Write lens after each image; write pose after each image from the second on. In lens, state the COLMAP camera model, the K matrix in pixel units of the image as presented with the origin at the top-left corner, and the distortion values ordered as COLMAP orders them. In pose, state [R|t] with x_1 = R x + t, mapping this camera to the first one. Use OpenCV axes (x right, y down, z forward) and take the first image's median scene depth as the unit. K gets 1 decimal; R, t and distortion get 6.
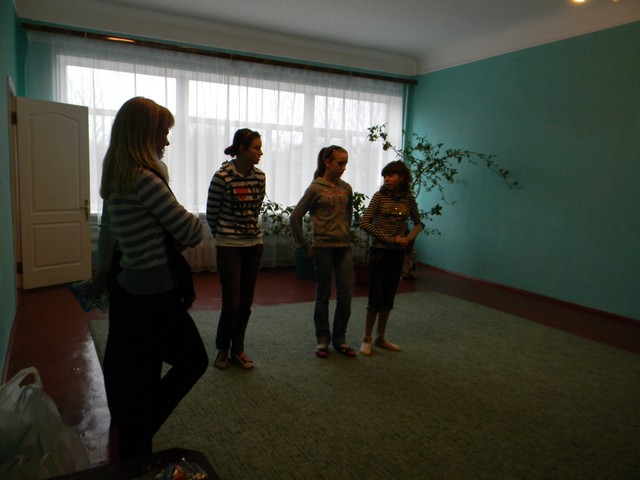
lens RADIAL K [[516.4, 0, 320.0], [0, 516.4, 240.0], [0, 0, 1]] dist [0.001104, -0.001828]
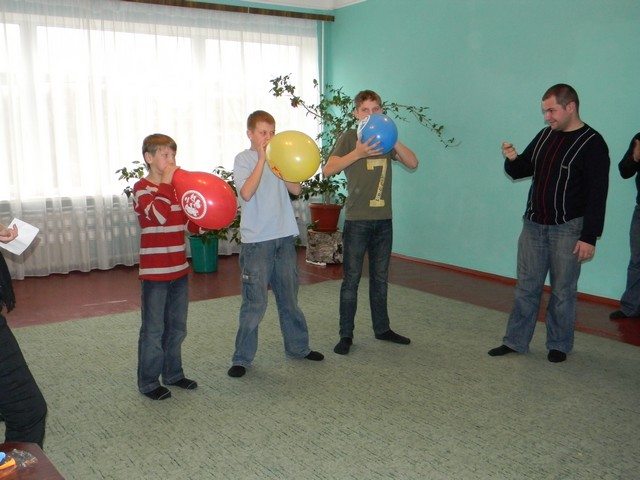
lens RADIAL K [[687.8, 0, 317.8], [0, 687.8, 244.5], [0, 0, 1]] dist [0.001800, -0.022274]
pose [[0.993245, -0.061084, 0.098657, 0.044500], [0.057717, 0.997661, 0.036630, 0.003145], [-0.100664, -0.030688, 0.994447, -0.076299]]
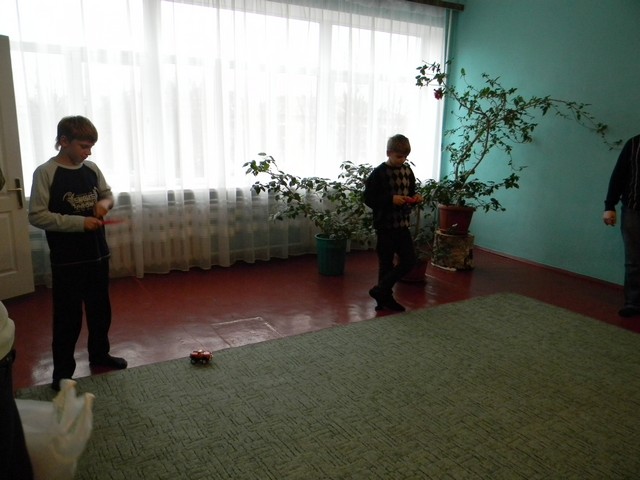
lens RADIAL K [[513.3, 0, 320.0], [0, 513.3, 240.0], [0, 0, 1]] dist [-0.011879, -0.007332]
pose [[0.999222, -0.022528, 0.032369, -0.068783], [0.019511, 0.995690, 0.090670, -0.044577], [-0.034272, -0.089968, 0.995355, 0.272493]]
